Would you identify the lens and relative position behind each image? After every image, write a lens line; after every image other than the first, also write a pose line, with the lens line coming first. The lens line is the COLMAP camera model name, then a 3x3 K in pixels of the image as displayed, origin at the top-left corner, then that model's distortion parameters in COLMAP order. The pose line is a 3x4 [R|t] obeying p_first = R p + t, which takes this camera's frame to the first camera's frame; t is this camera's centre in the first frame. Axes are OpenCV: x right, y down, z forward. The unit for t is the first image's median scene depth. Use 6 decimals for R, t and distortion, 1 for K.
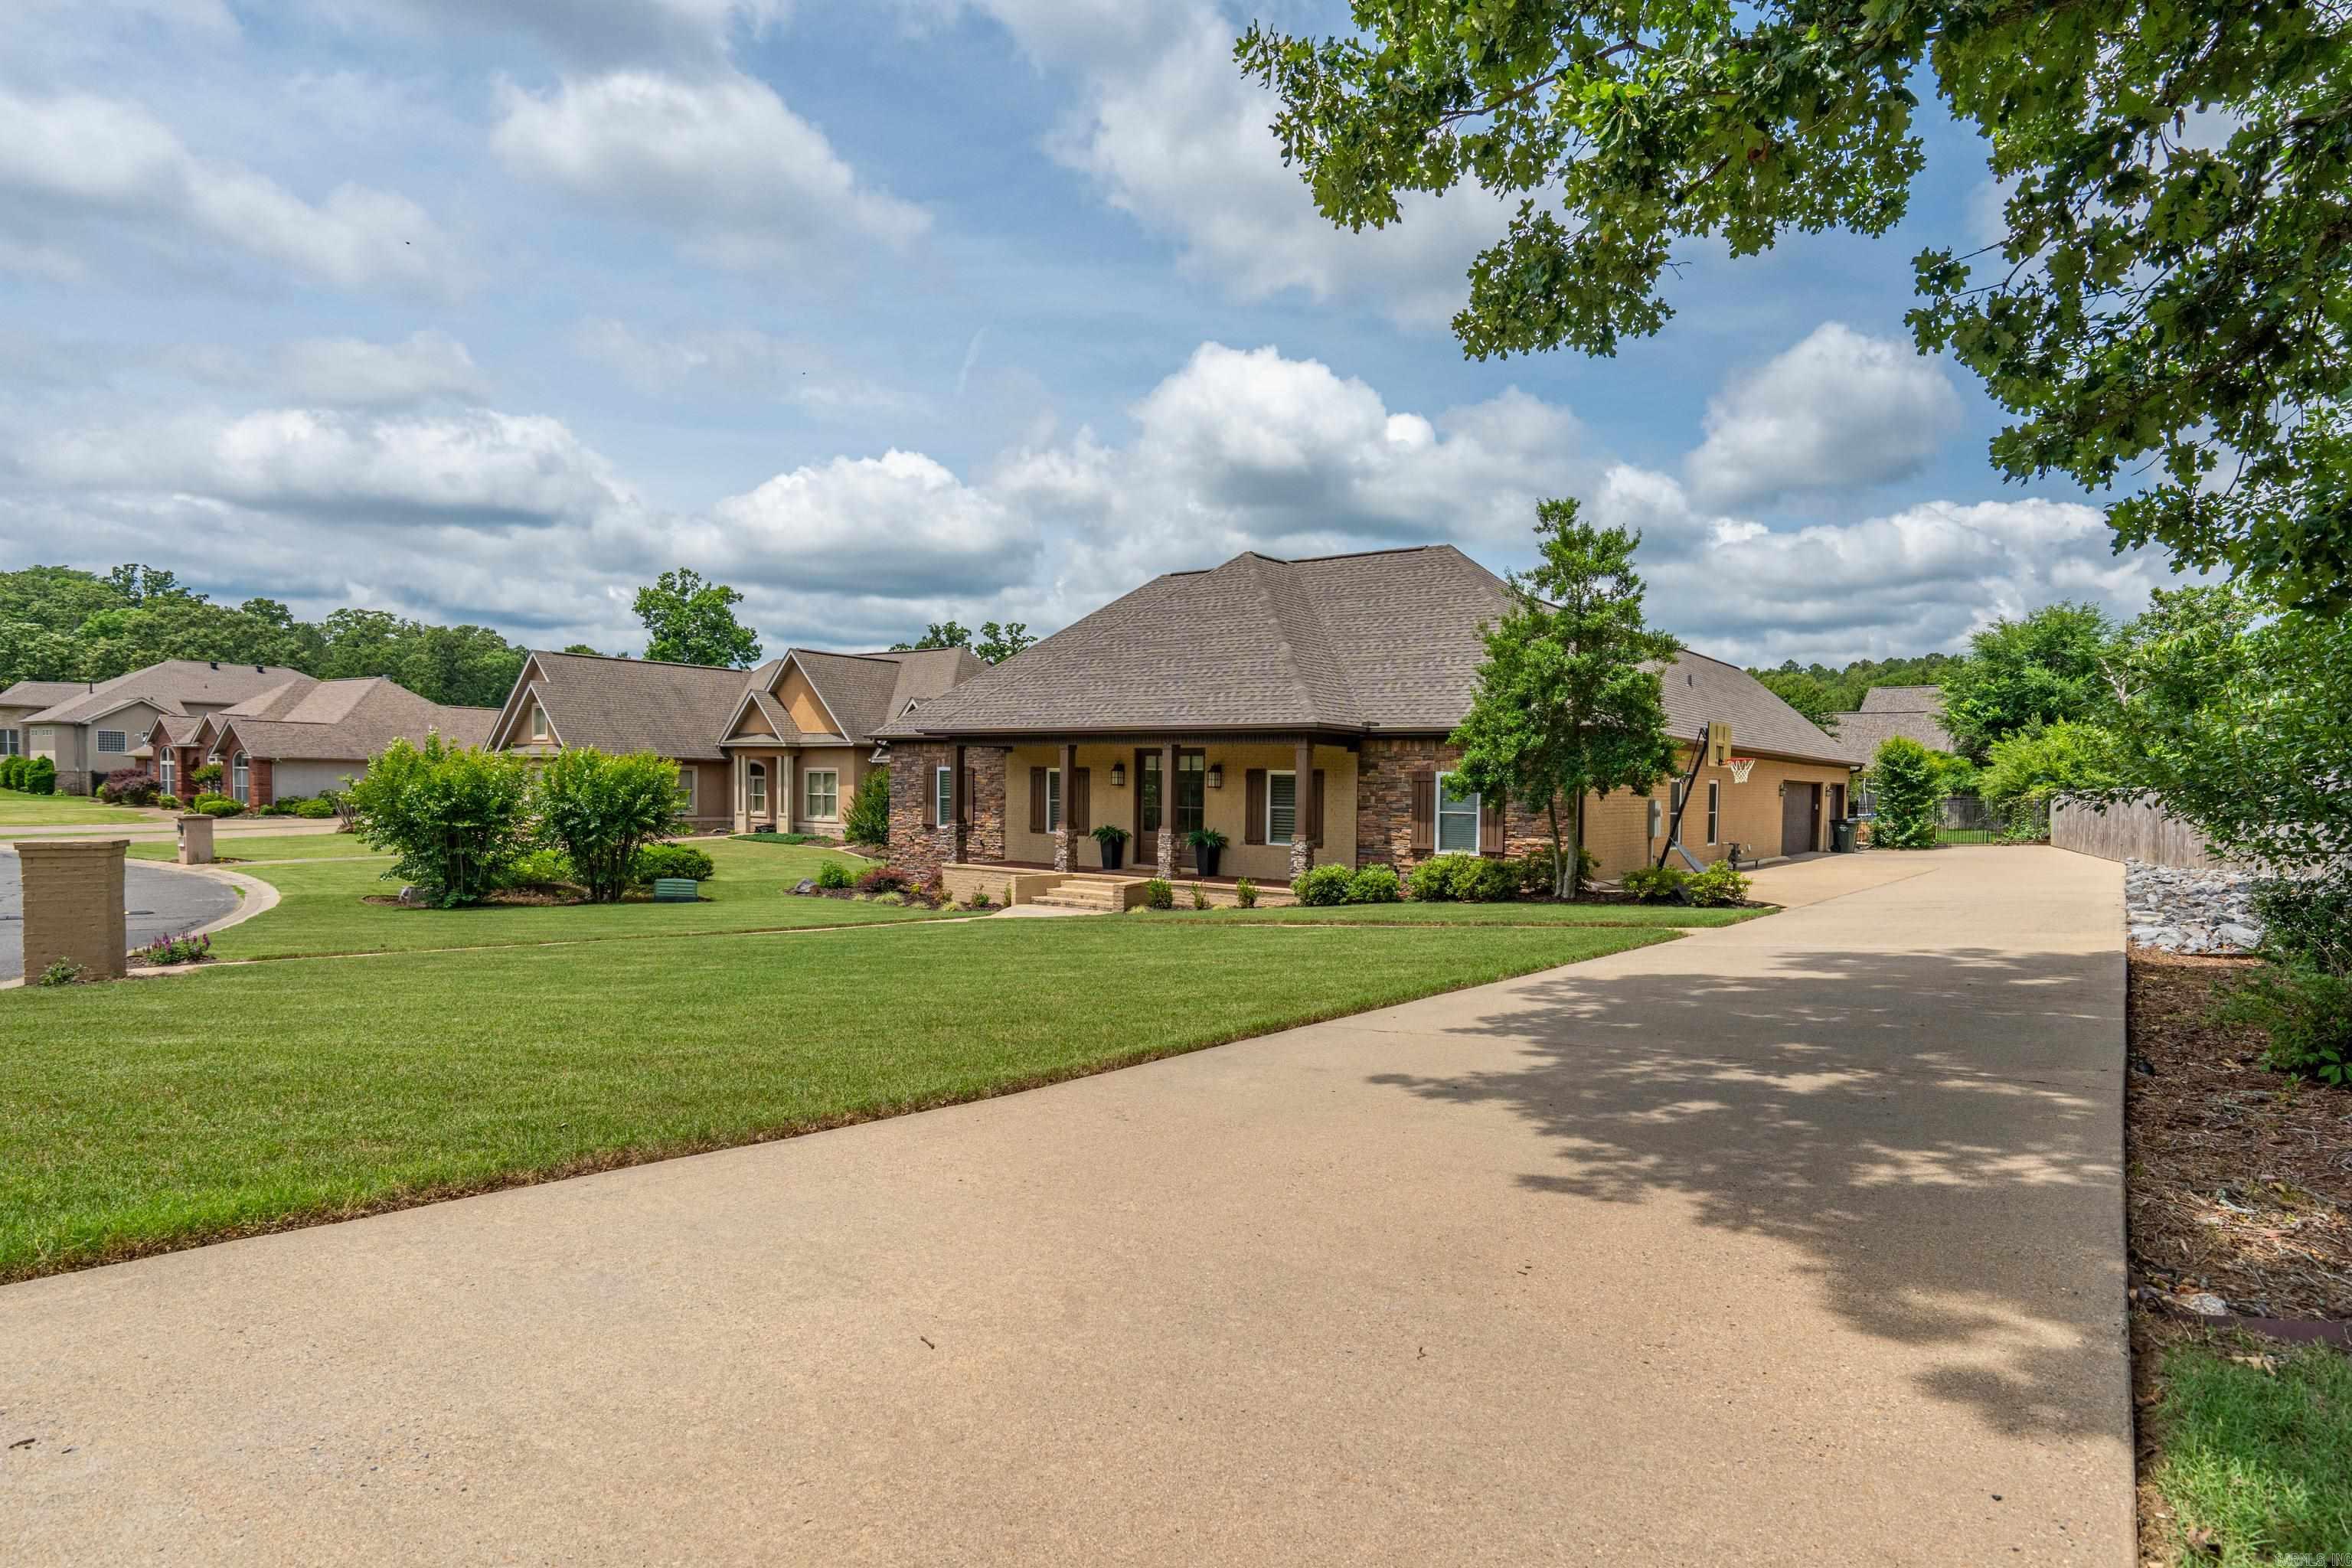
lens RADIAL K [[1197.4, 0, 1216.5], [0, 1197.4, 828.3], [0, 0, 1]] dist [0.003000, 0.000896]
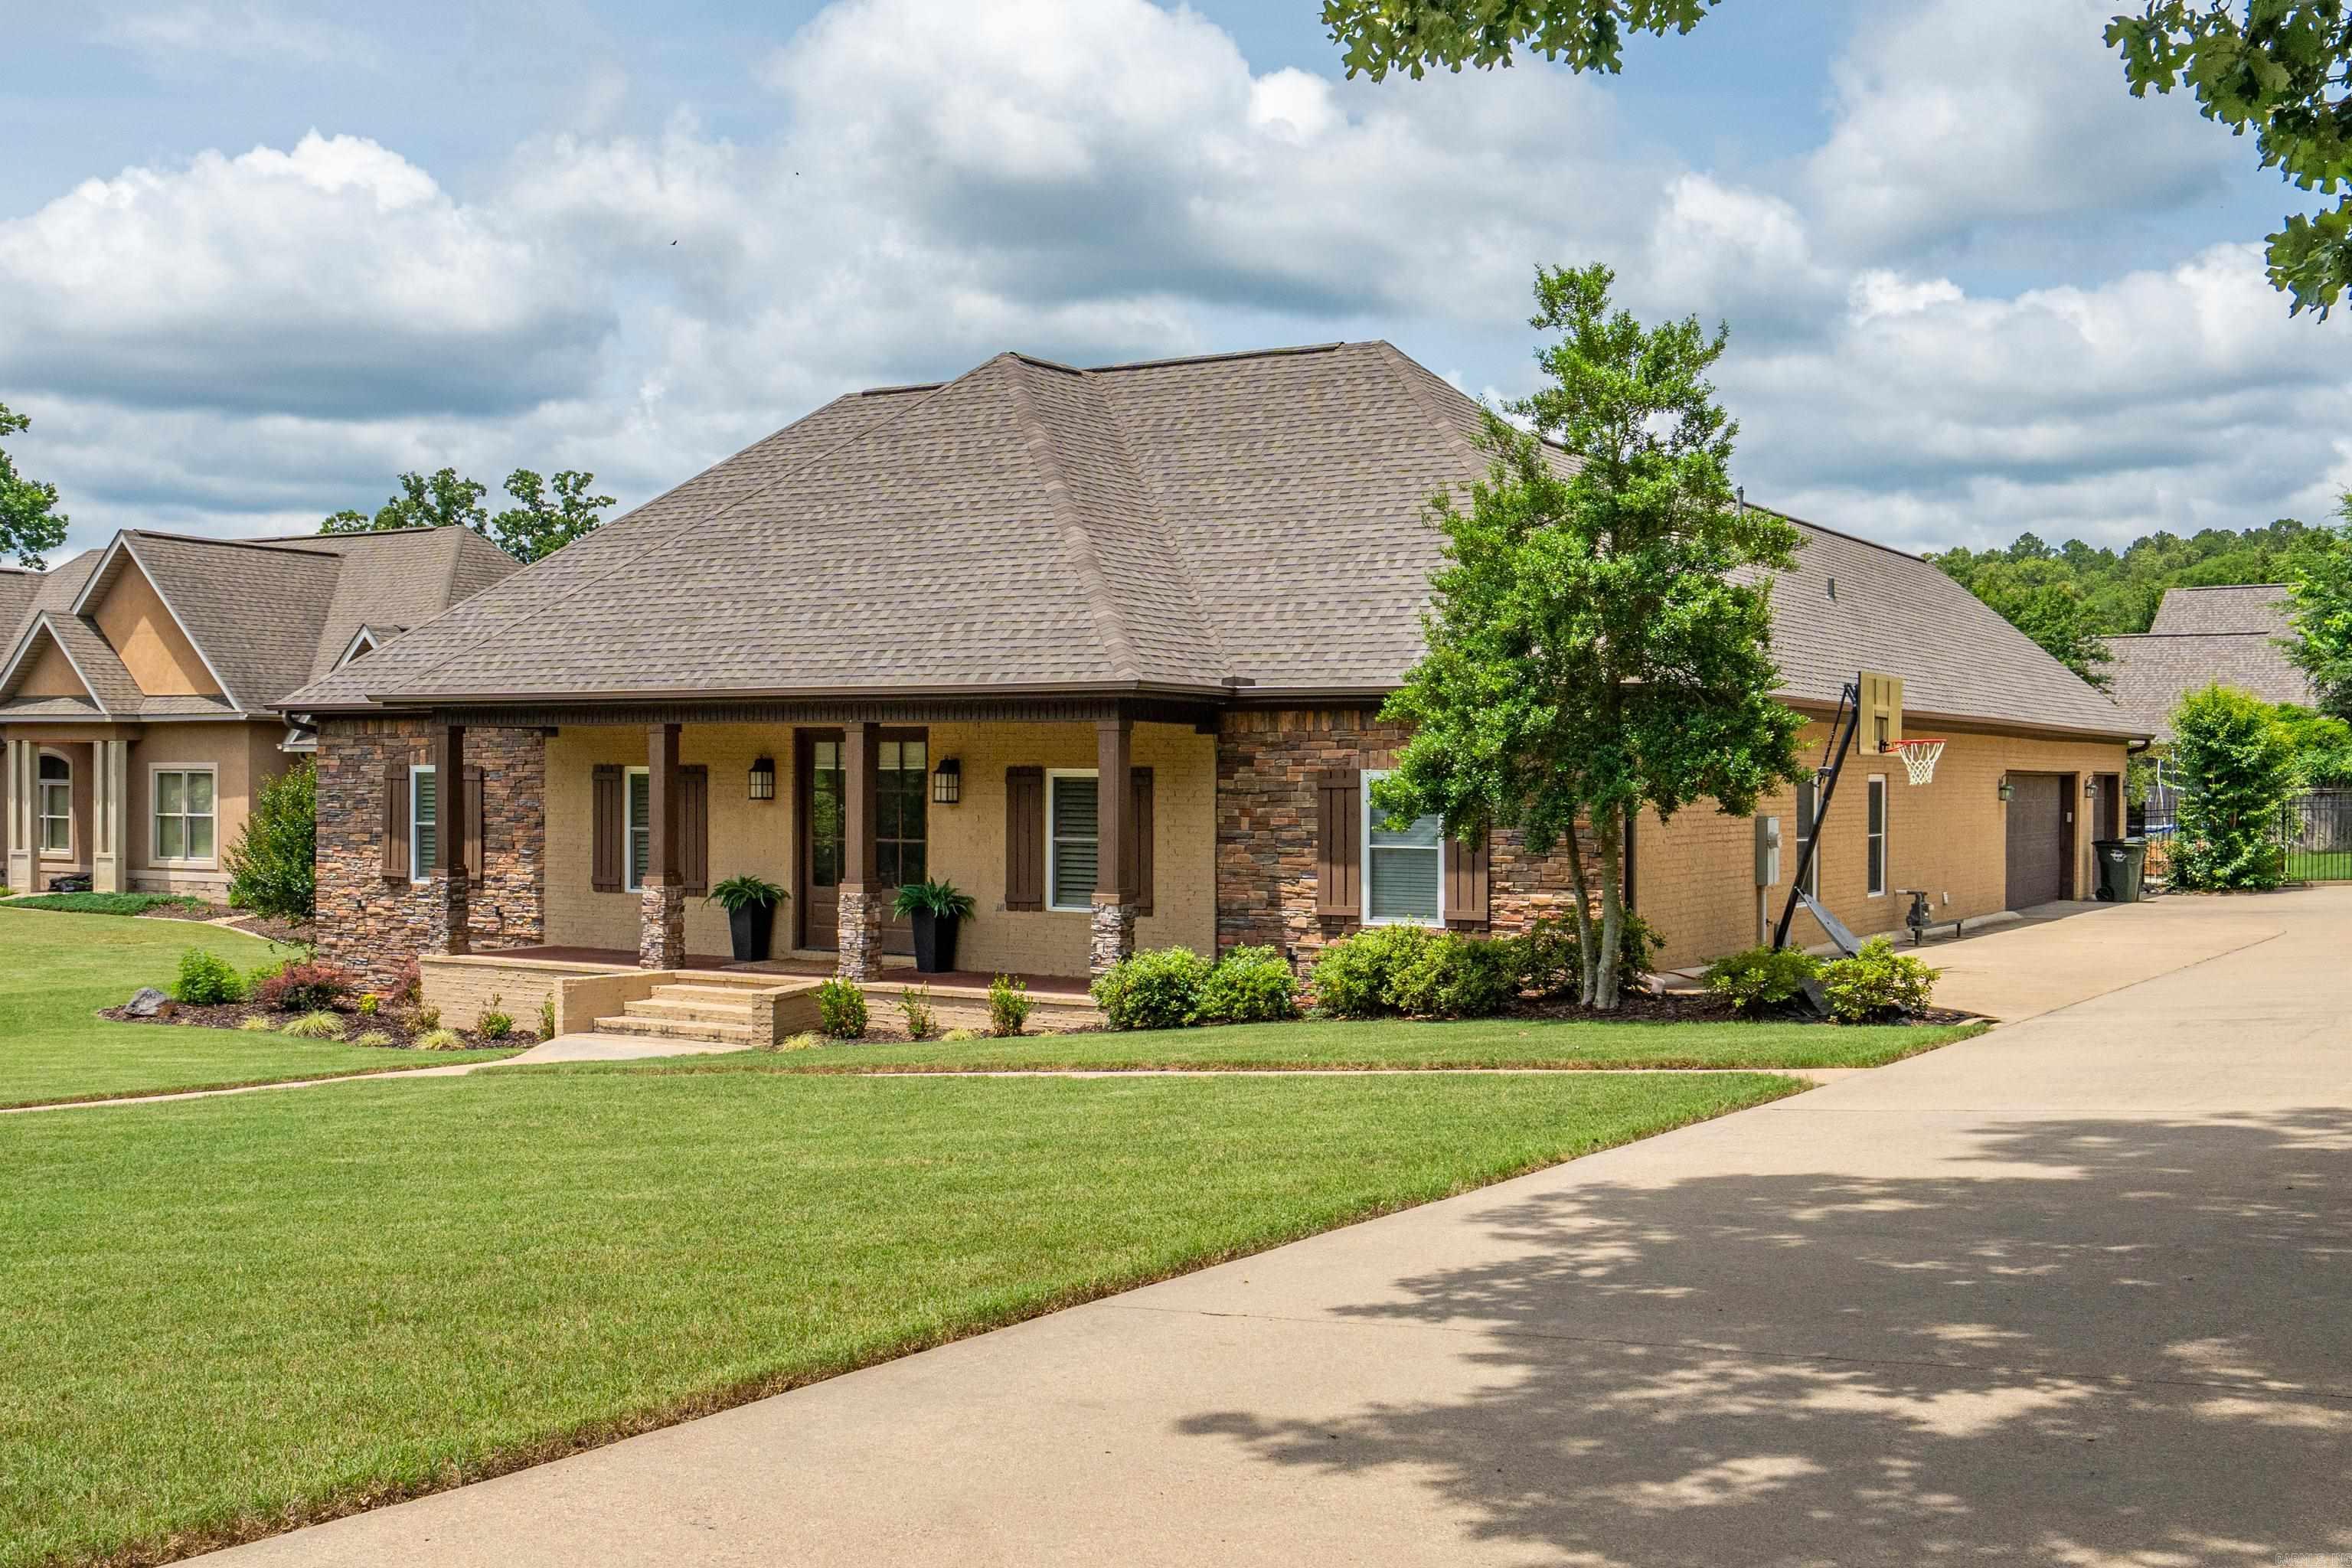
lens RADIAL K [[2290.3, 0, 1119.8], [0, 2290.3, 779.6], [0, 0, 1]] dist [0.019425, -0.022093]
pose [[0.997725, -0.012289, 0.066291, 0.008368], [0.014520, 0.999340, -0.033288, -0.010473], [-0.065838, 0.034175, 0.997245, -0.008002]]
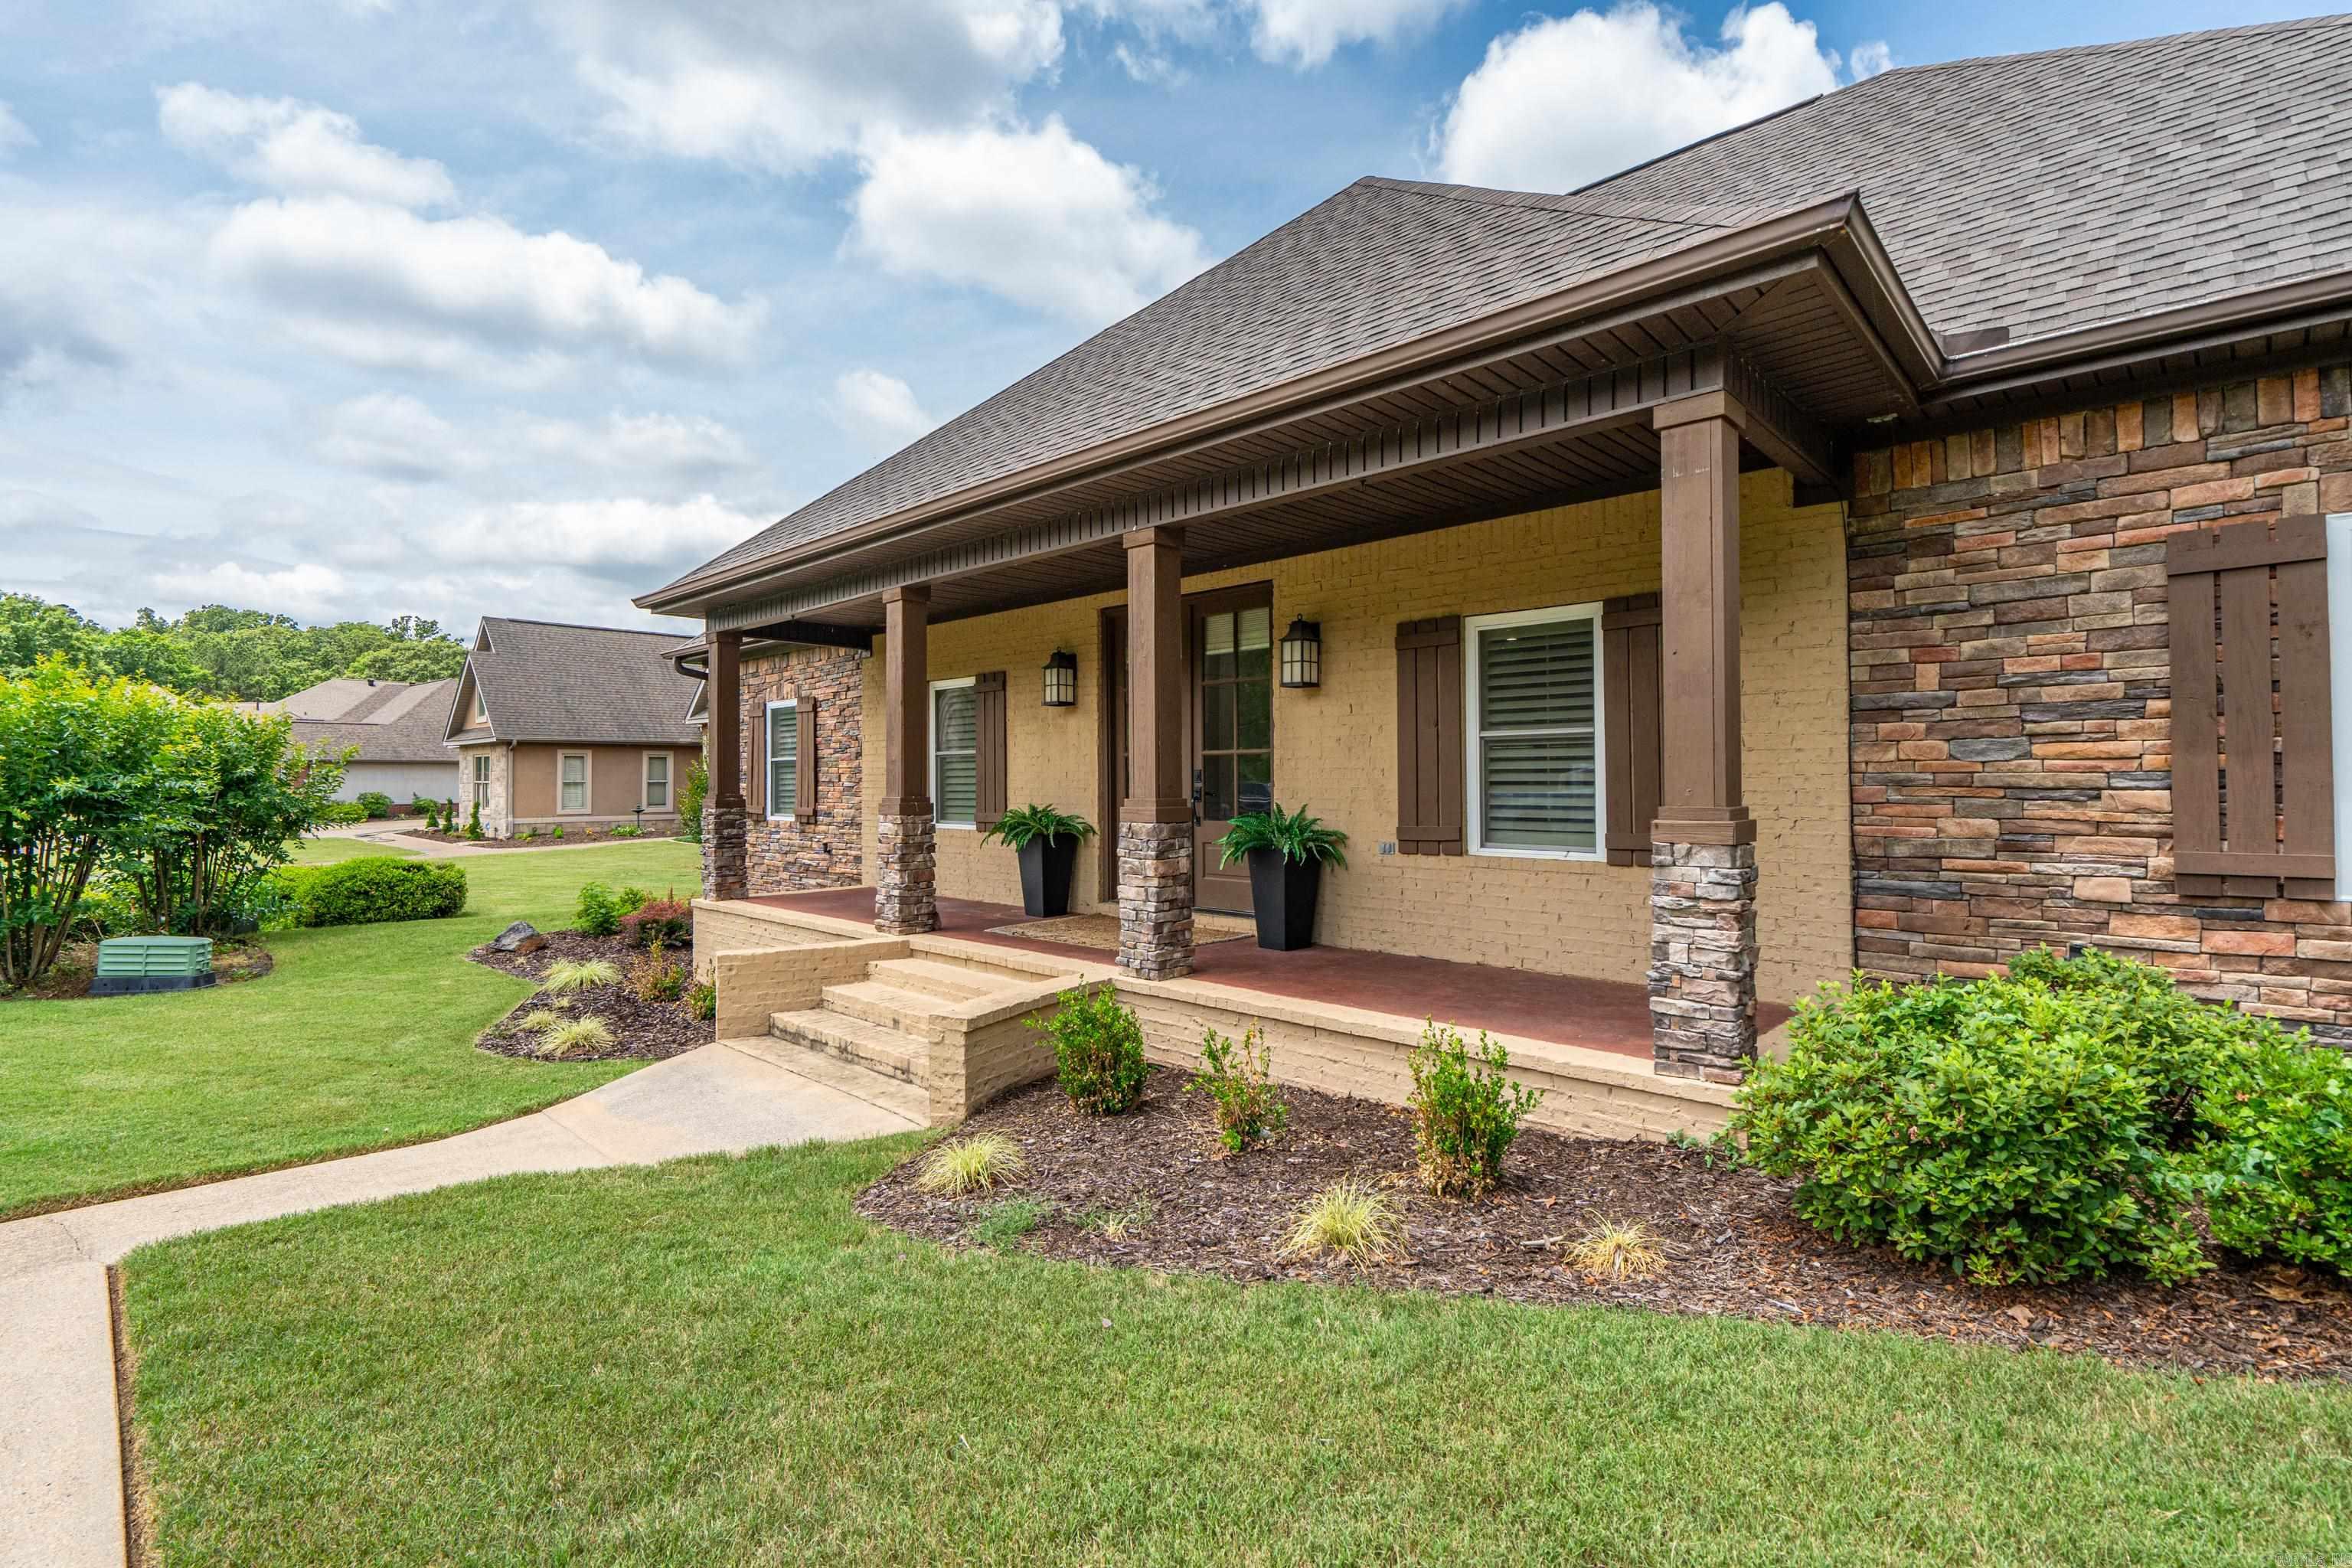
lens RADIAL K [[1064.1, 0, 1207.5], [0, 1064.1, 752.5], [0, 0, 1]] dist [0.017962, 0.000378]
pose [[0.995208, -0.019657, -0.095788, 0.000491], [0.013284, 0.997683, -0.066721, 0.005274], [0.096878, 0.065128, 0.993163, 0.772466]]
